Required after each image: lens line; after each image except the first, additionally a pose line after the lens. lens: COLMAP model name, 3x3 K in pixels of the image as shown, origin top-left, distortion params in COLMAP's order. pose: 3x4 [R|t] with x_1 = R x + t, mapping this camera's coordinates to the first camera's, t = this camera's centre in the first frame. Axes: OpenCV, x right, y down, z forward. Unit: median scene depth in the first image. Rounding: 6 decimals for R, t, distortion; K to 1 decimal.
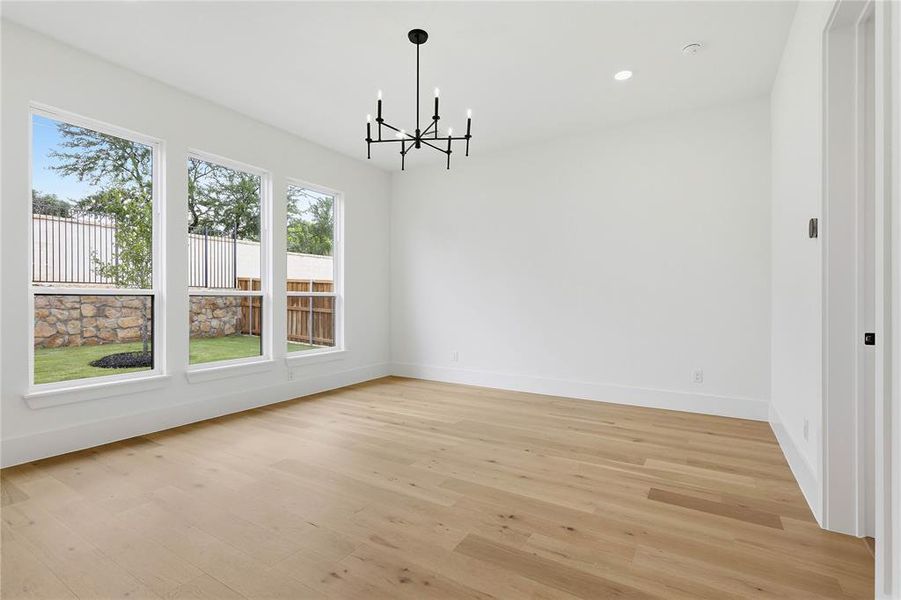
lens RADIAL K [[431.3, 0, 448.7], [0, 431.3, 297.6], [0, 0, 1]] dist [-0.002735, -0.000489]
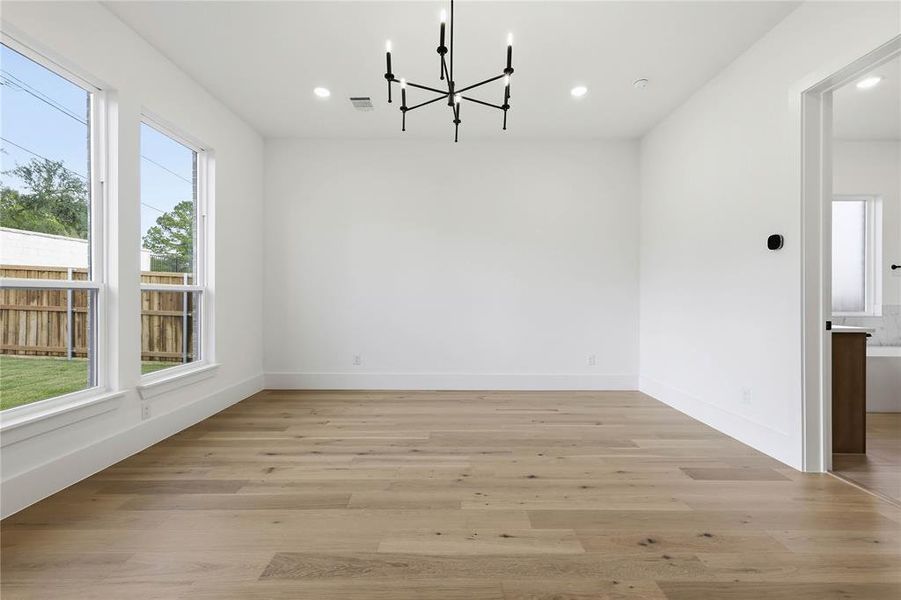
lens RADIAL K [[386.4, 0, 453.6], [0, 386.4, 298.5], [0, 0, 1]] dist [0.002523, 0.000317]
pose [[0.842536, -0.000480, 0.538640, -0.377277], [-0.005591, 0.999938, 0.009637, 0.001917], [-0.538611, -0.011131, 0.842481, 0.332794]]
